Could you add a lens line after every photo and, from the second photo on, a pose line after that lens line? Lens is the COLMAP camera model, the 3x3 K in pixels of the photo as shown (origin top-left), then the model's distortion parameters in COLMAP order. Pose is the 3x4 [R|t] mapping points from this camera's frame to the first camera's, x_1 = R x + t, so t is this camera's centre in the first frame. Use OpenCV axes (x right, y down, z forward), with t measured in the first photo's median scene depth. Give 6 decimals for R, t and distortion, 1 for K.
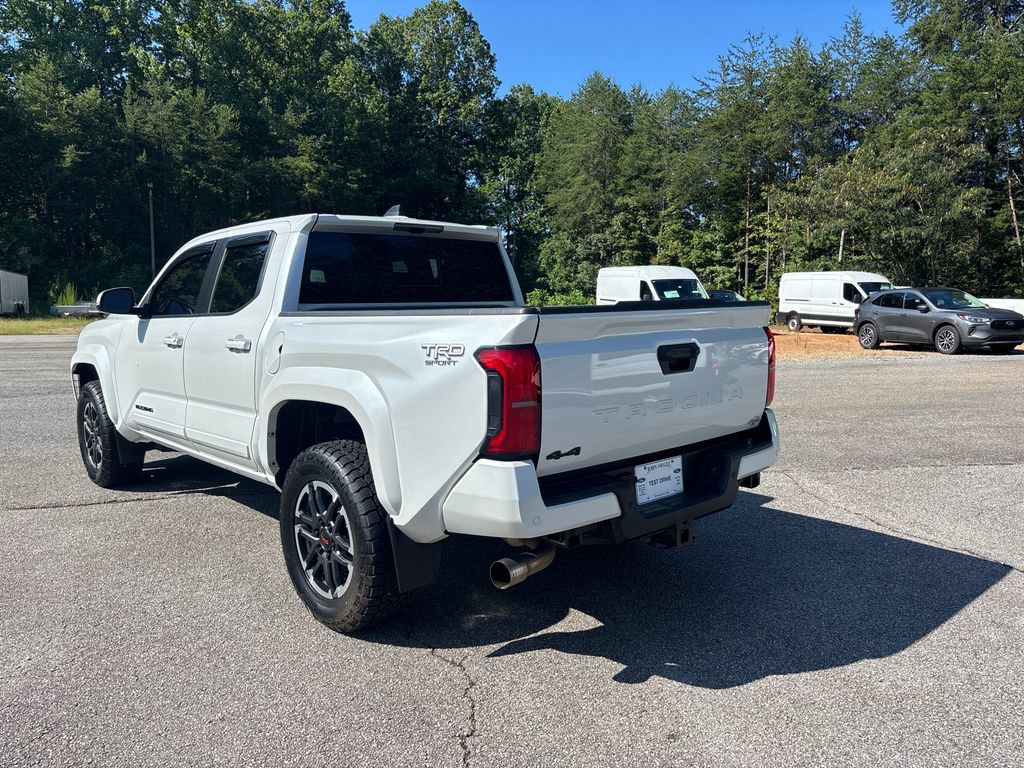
lens RADIAL K [[780.9, 0, 502.9], [0, 780.9, 381.2], [0, 0, 1]] dist [0.020791, -0.018878]
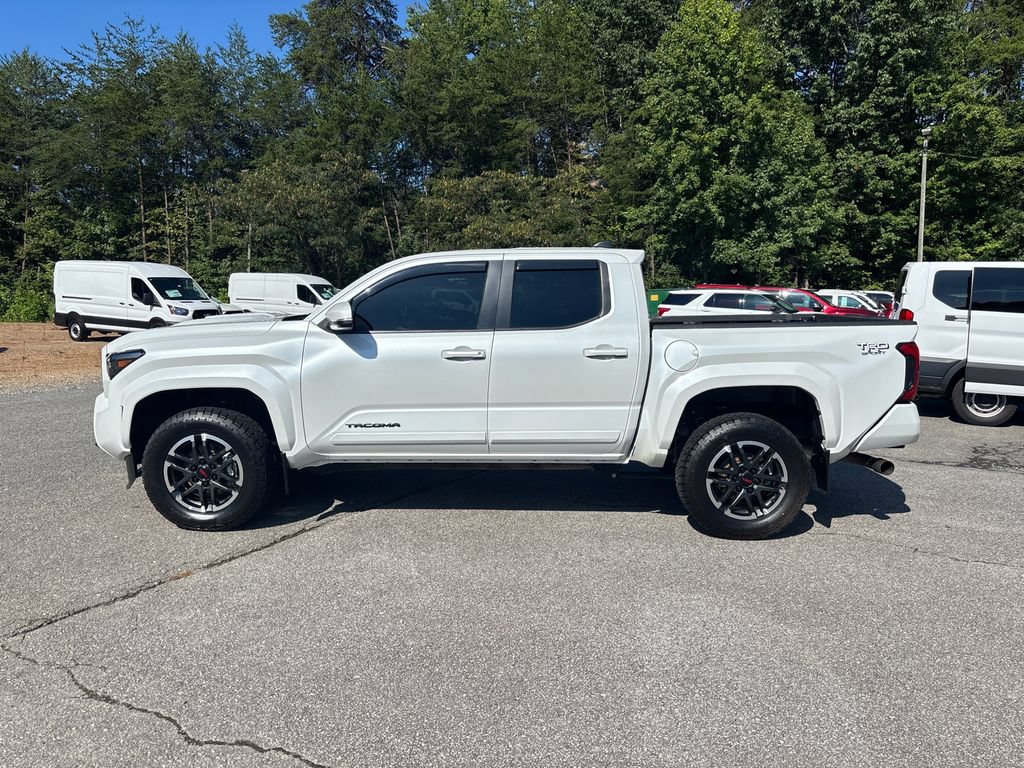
lens RADIAL K [[783.5, 0, 512.0], [0, 783.5, 384.0], [0, 0, 1]] dist [0.020942, -0.003953]
pose [[0.675802, -0.073532, 0.733406, -0.120496], [0.068021, 0.996987, 0.037280, -0.004724], [-0.733938, 0.024693, 0.678768, 0.024406]]
